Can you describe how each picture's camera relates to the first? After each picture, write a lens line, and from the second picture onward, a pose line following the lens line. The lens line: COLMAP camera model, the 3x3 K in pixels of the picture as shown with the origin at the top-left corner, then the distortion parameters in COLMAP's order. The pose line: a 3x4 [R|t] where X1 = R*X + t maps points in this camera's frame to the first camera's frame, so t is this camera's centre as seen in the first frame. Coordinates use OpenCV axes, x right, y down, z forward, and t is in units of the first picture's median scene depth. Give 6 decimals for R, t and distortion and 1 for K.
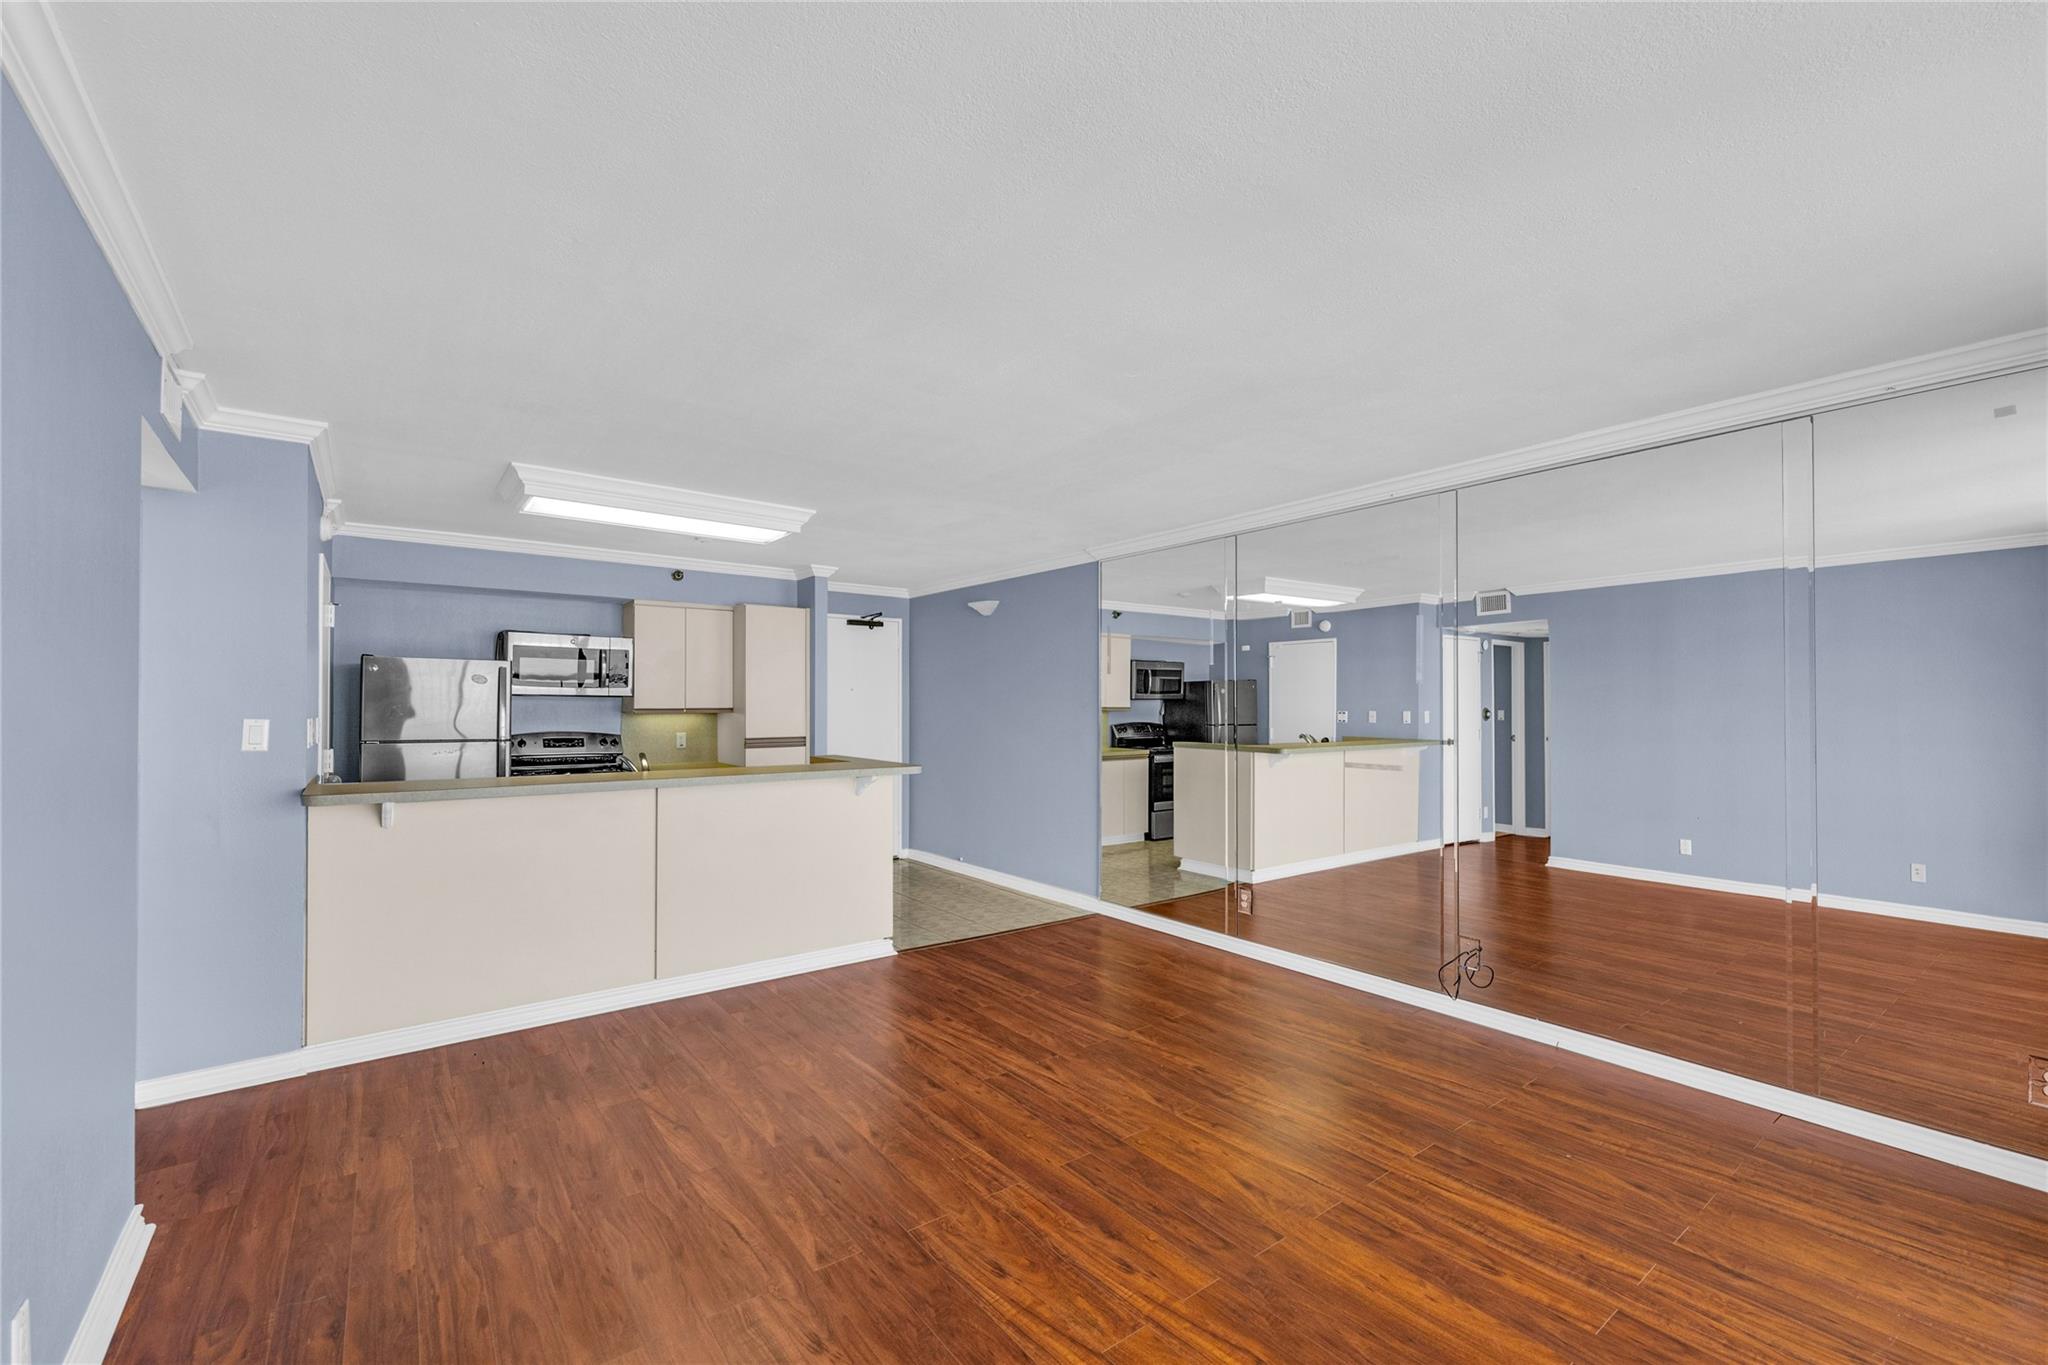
lens RADIAL K [[832.9, 0, 1044.2], [0, 832.9, 708.0], [0, 0, 1]] dist [0.000299, -0.000011]
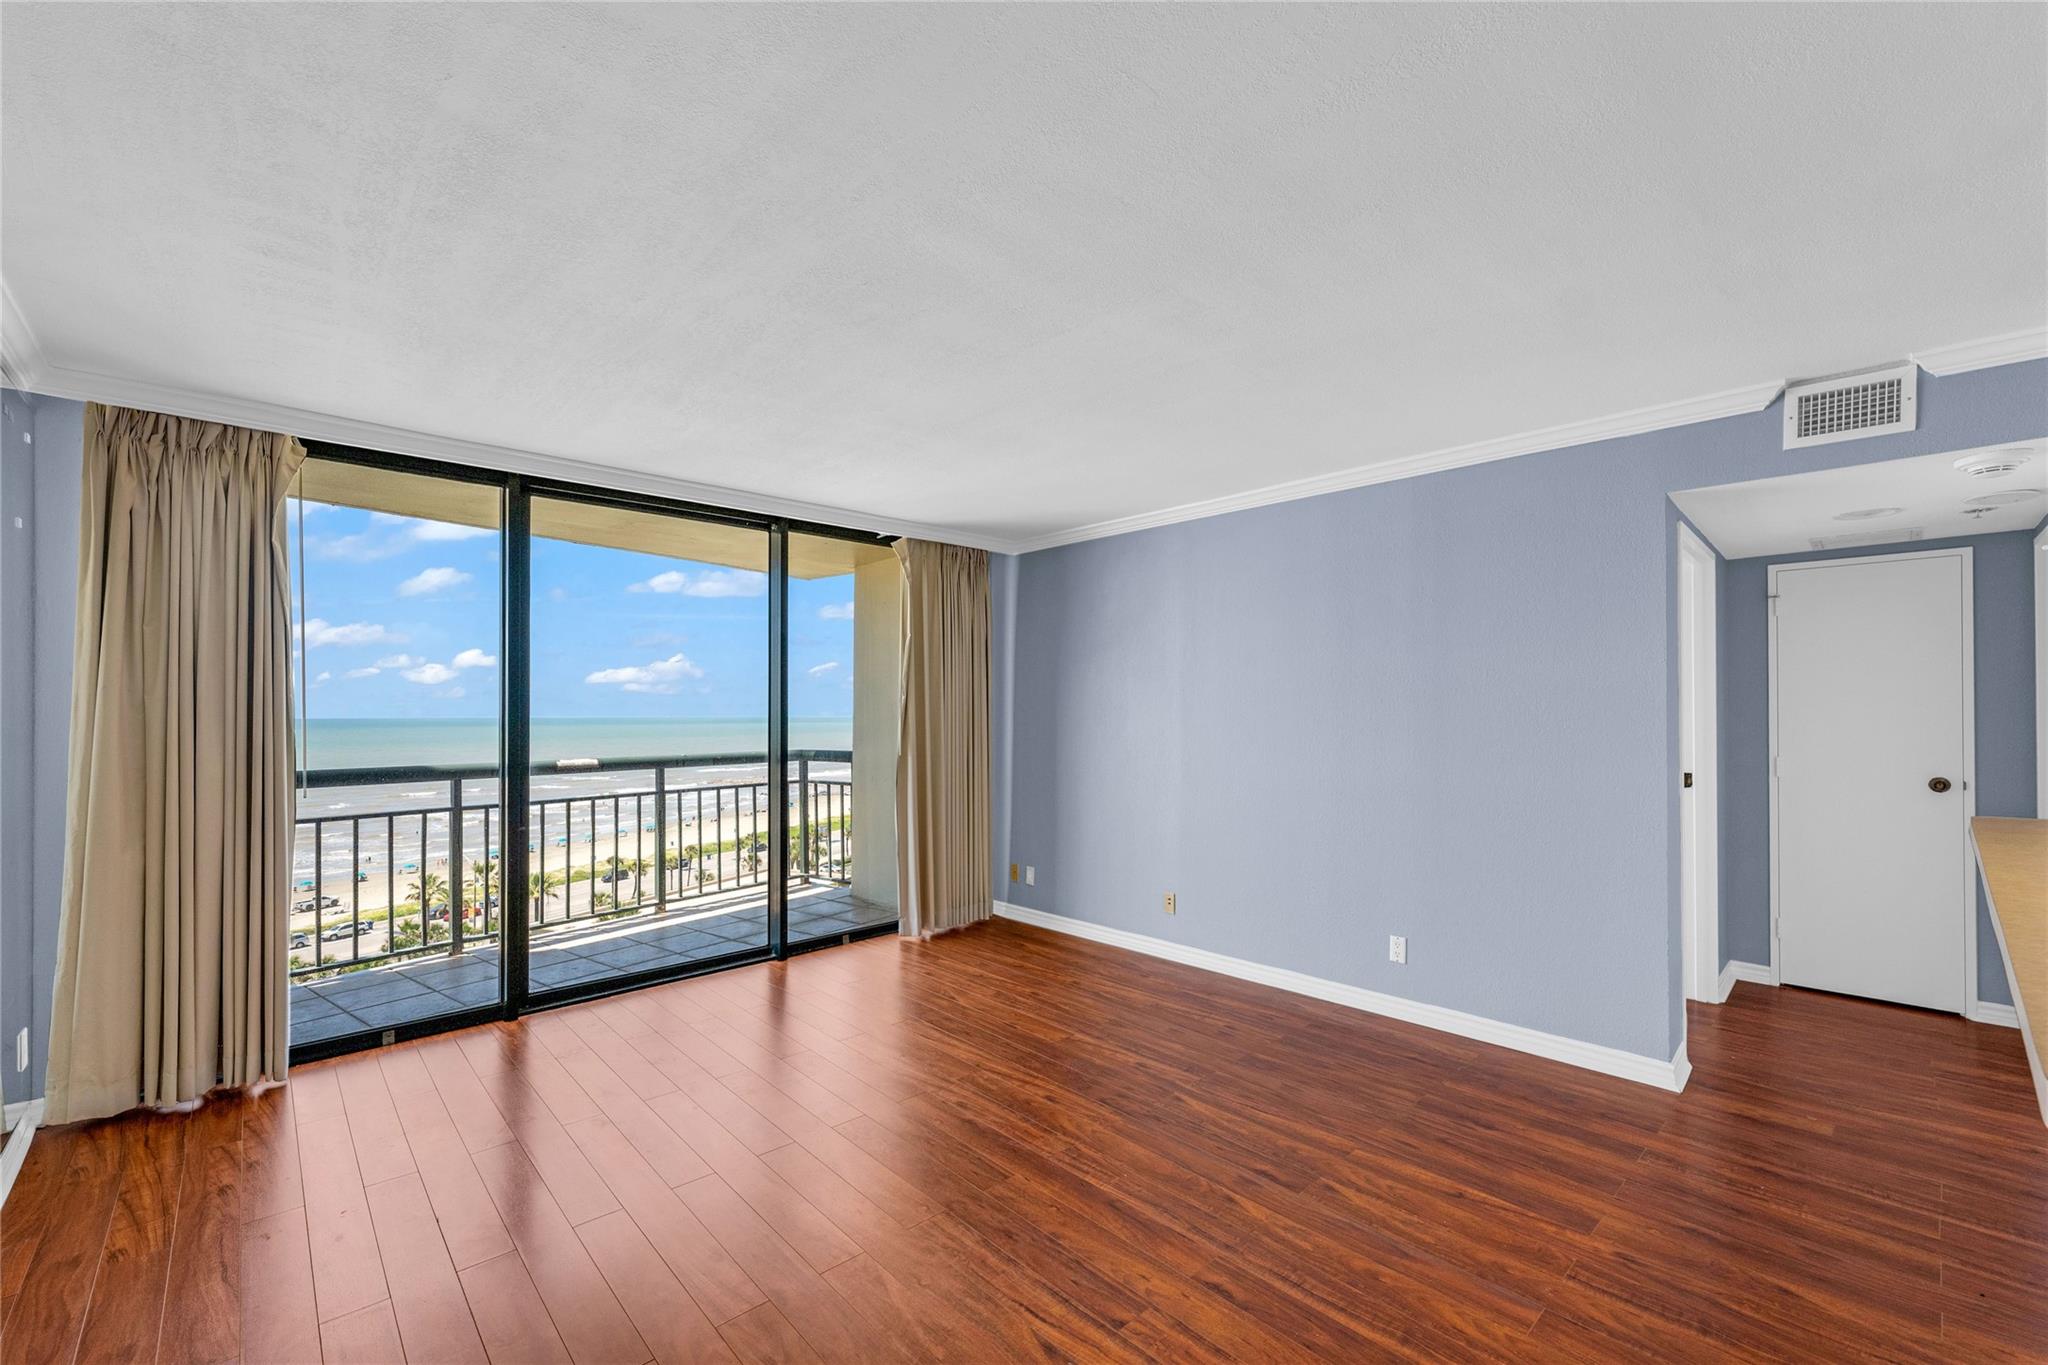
lens RADIAL K [[849.2, 0, 1026.9], [0, 849.2, 705.4], [0, 0, 1]] dist [-0.000463, 0.000361]
pose [[-0.996973, 0.004315, -0.077628, 0.061759], [0.004841, 0.999967, -0.006587, 0.001381], [0.077597, -0.006943, -0.996961, 1.554301]]
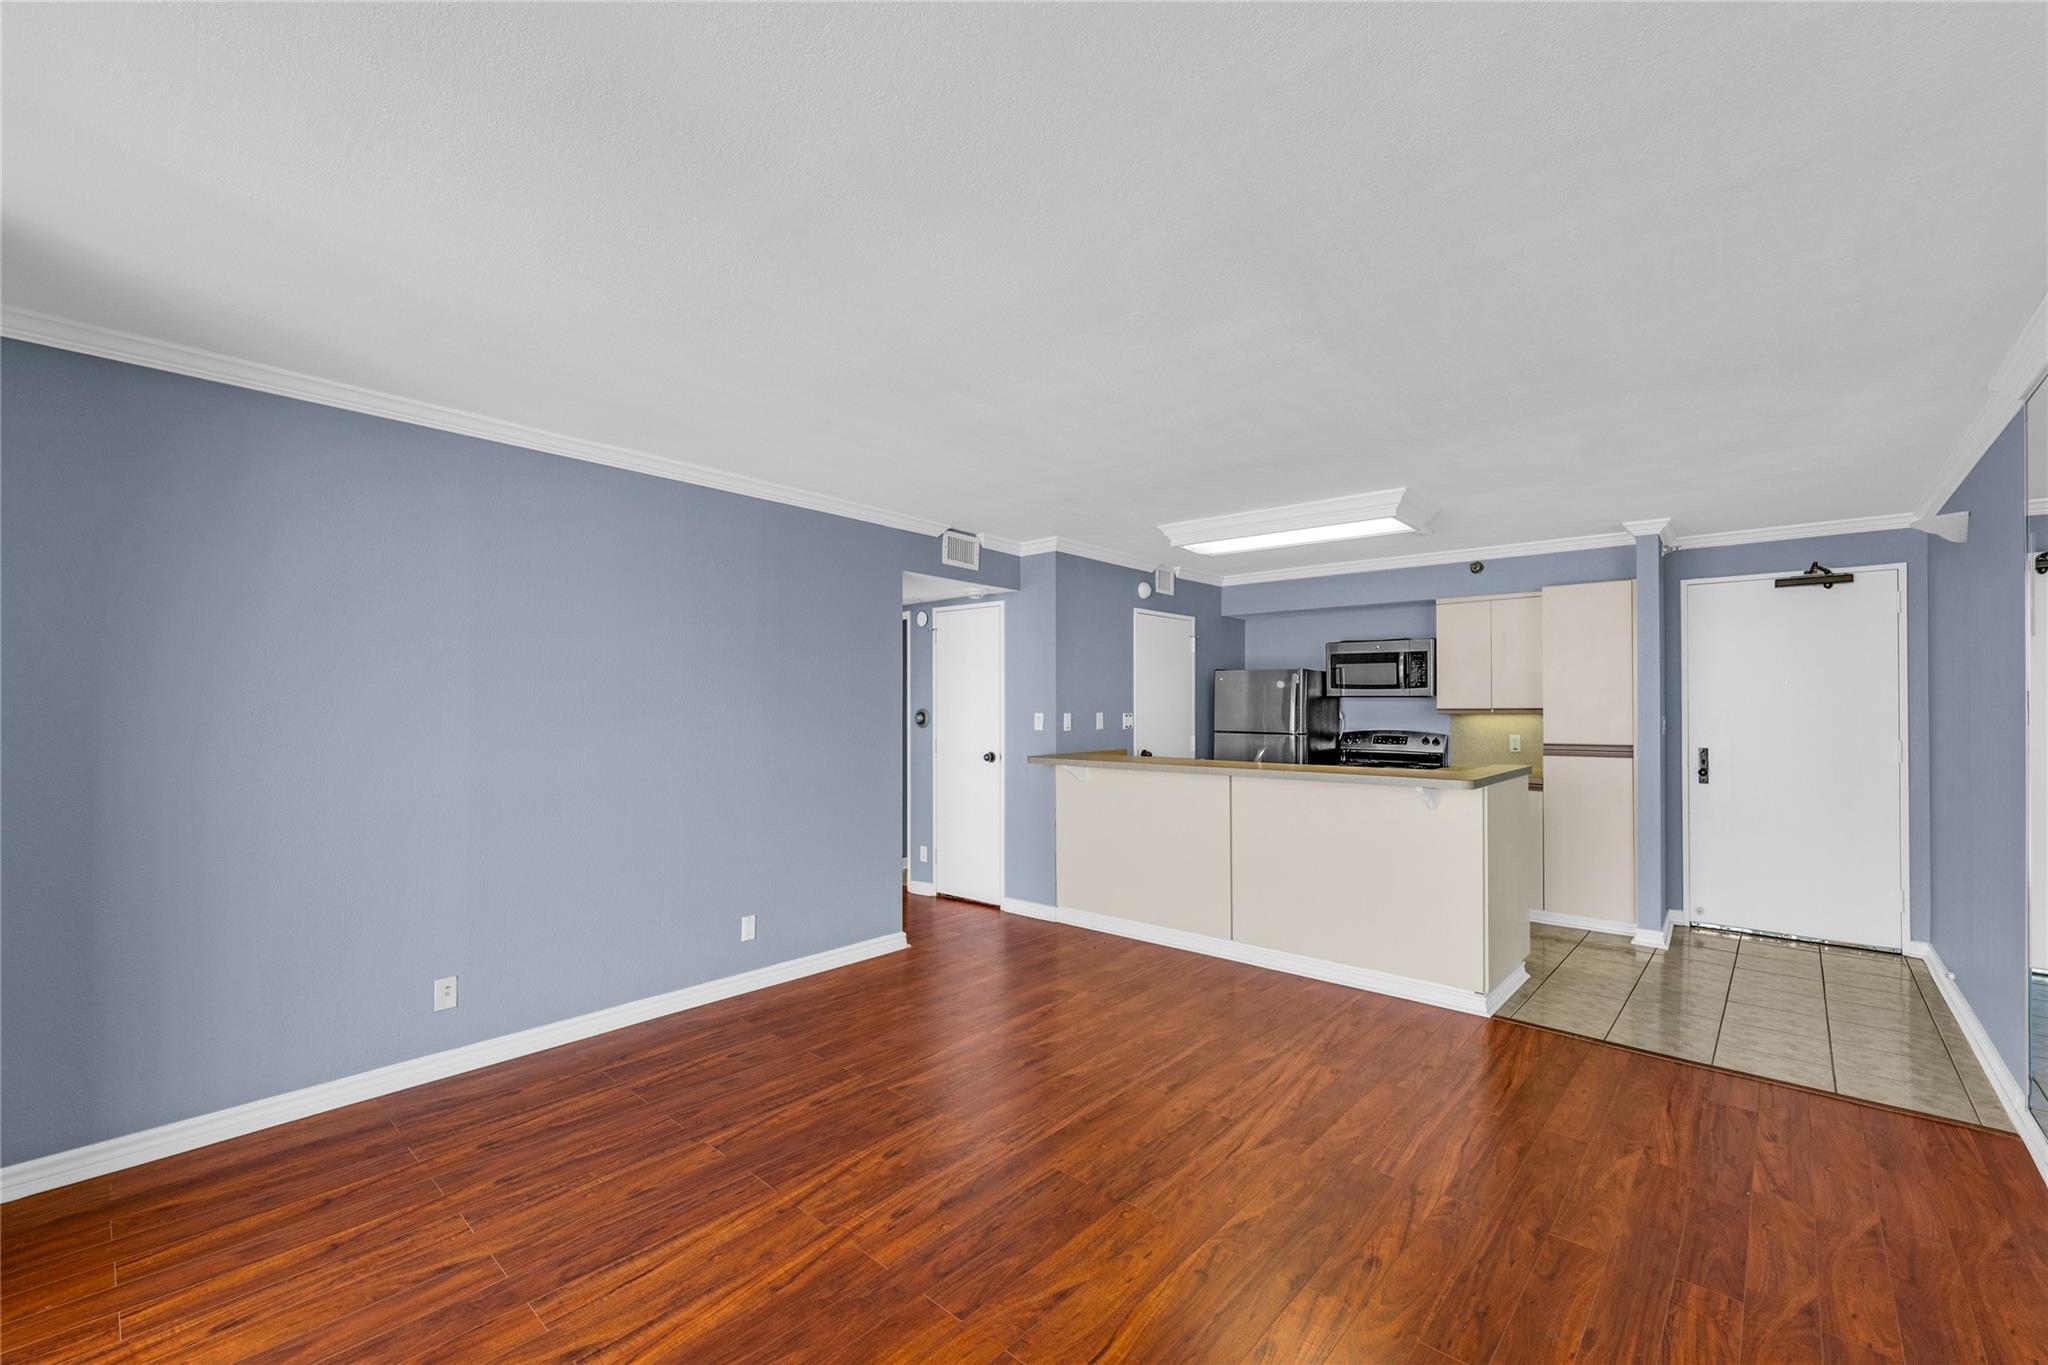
lens RADIAL K [[849.2, 0, 1026.9], [0, 849.2, 705.4], [0, 0, 1]] dist [-0.000463, 0.000361]
pose [[0.182749, -0.002199, -0.983157, 0.779271], [-0.002639, 0.999993, -0.002727, 0.002720], [0.983156, 0.003093, 0.182742, 0.606385]]
